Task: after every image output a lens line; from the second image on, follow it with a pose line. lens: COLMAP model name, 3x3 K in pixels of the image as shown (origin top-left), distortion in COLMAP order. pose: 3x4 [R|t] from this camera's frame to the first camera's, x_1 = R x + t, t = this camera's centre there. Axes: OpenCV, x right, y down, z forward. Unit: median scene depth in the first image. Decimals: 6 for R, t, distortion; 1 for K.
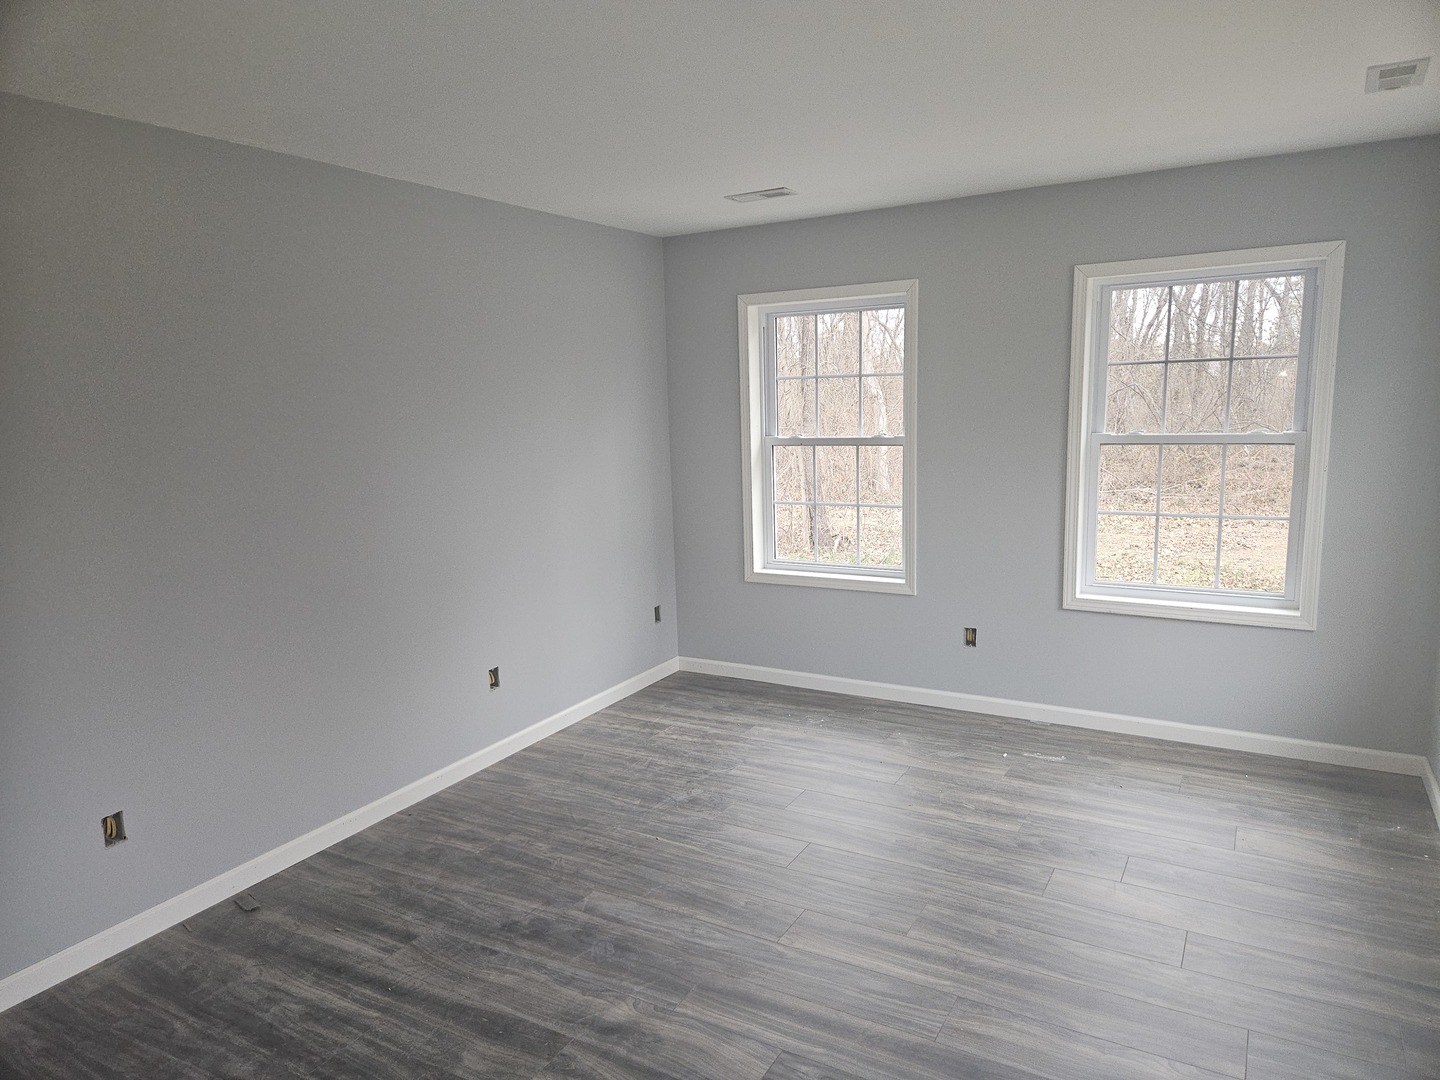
lens RADIAL K [[949.1, 0, 713.5], [0, 949.1, 545.9], [0, 0, 1]] dist [0.034797, -0.001970]
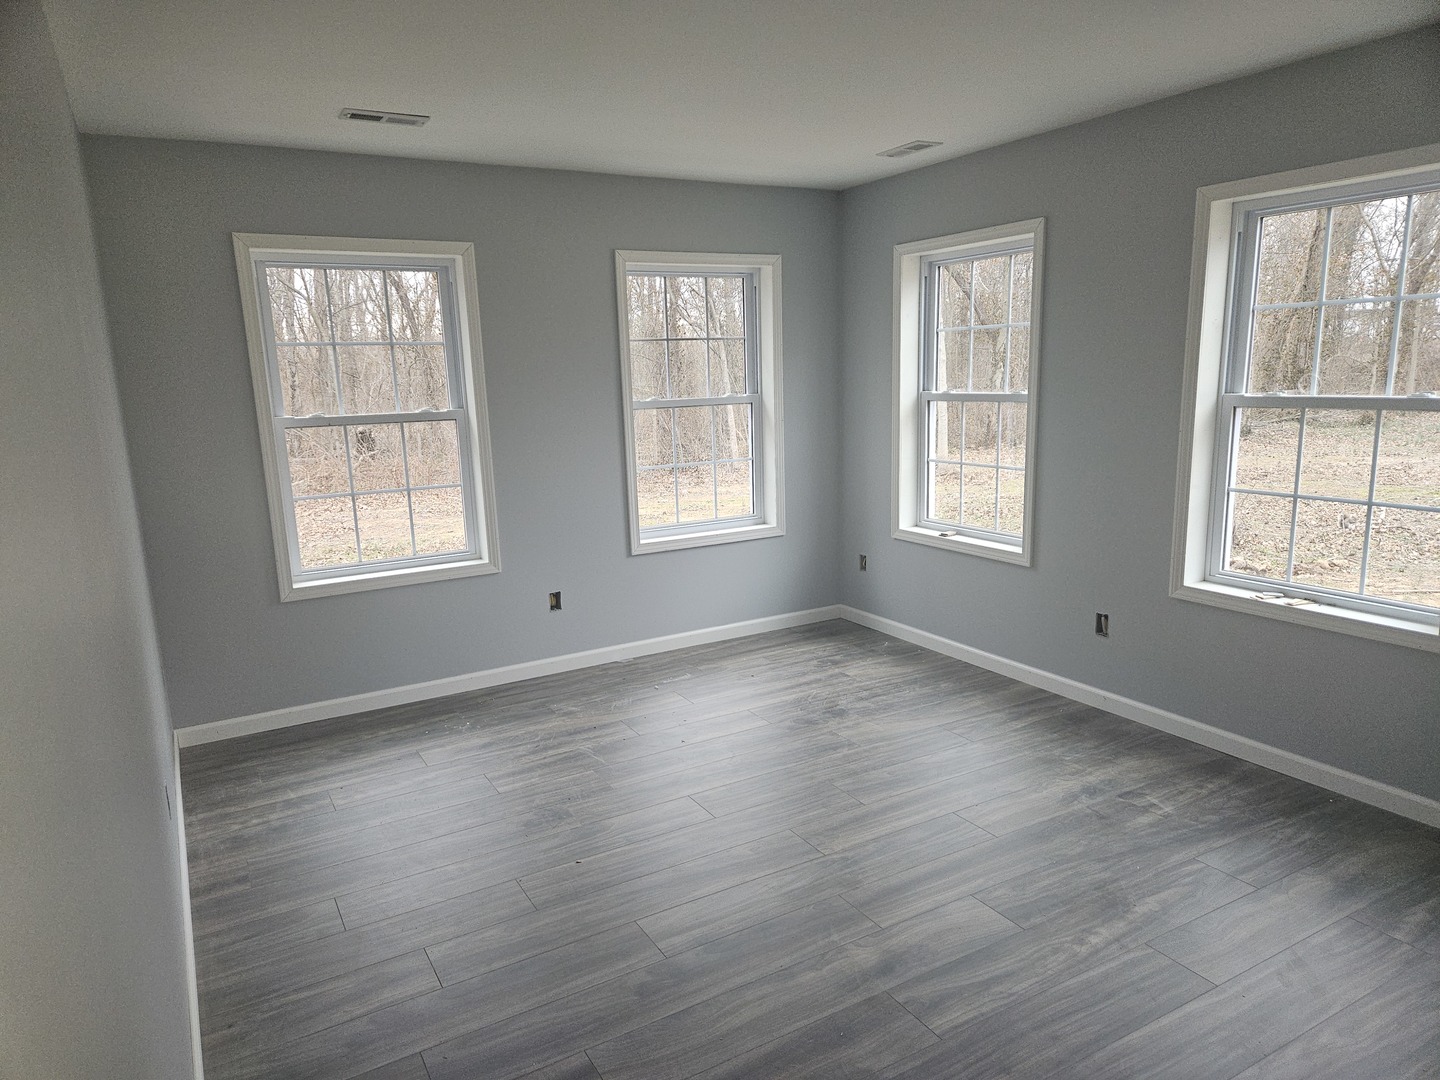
lens RADIAL K [[964.8, 0, 720.2], [0, 964.8, 552.1], [0, 0, 1]] dist [0.130754, -0.093322]
pose [[0.499765, -0.158834, 0.851473, -0.558617], [0.149971, 0.984063, 0.095543, -0.032511], [-0.853079, 0.079947, 0.515620, 0.311650]]
